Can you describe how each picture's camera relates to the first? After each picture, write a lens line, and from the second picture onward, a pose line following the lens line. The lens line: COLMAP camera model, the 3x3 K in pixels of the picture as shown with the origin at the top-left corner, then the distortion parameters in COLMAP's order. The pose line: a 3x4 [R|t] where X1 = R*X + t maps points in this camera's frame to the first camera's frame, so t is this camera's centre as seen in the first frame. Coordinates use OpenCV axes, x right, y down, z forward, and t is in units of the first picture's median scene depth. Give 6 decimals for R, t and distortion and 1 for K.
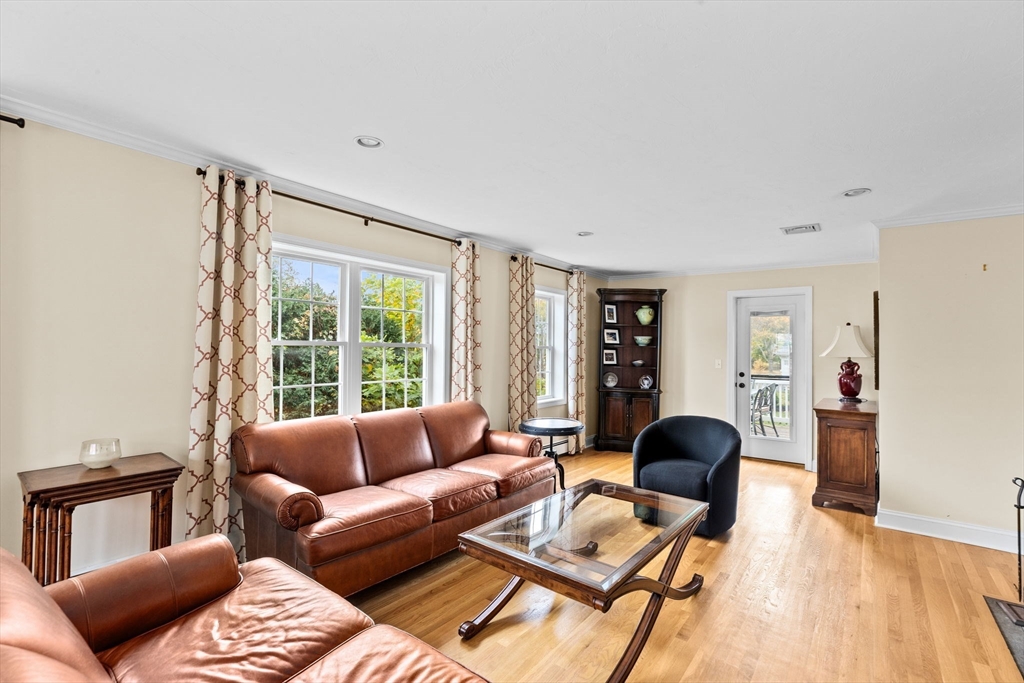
lens RADIAL K [[464.9, 0, 511.0], [0, 464.9, 341.3], [0, 0, 1]] dist [-0.004516, 0.004145]
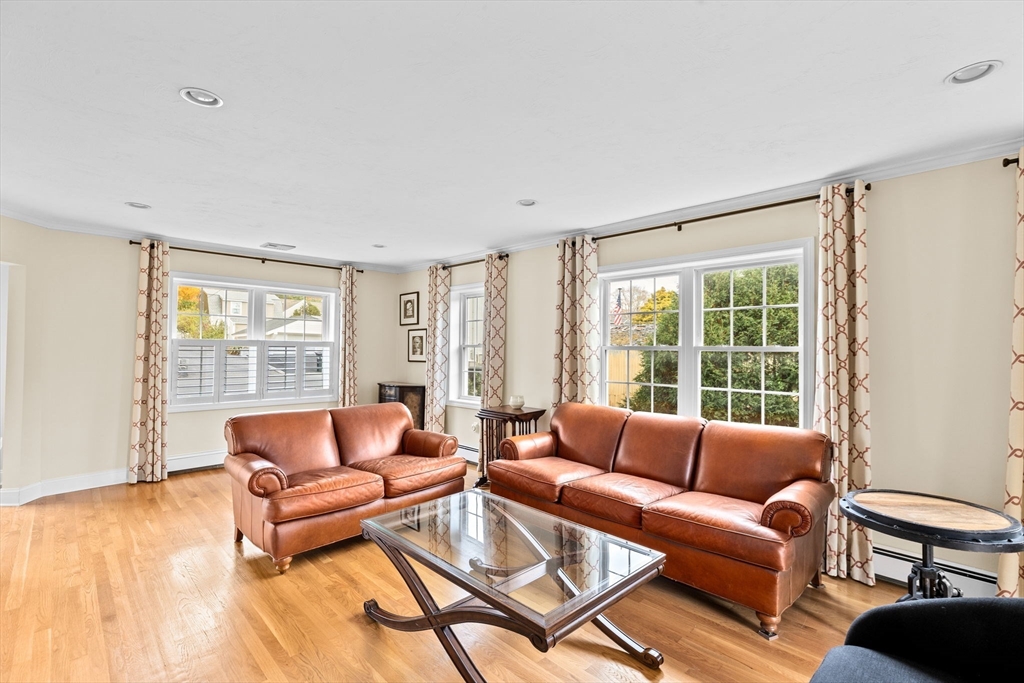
lens RADIAL K [[464.9, 0, 511.7], [0, 464.9, 344.0], [0, 0, 1]] dist [-0.004516, 0.004145]
pose [[-0.093893, -0.020176, -0.995378, 0.727705], [0.016269, 0.999630, -0.021797, 0.012849], [0.995449, -0.018241, -0.093530, 0.730438]]
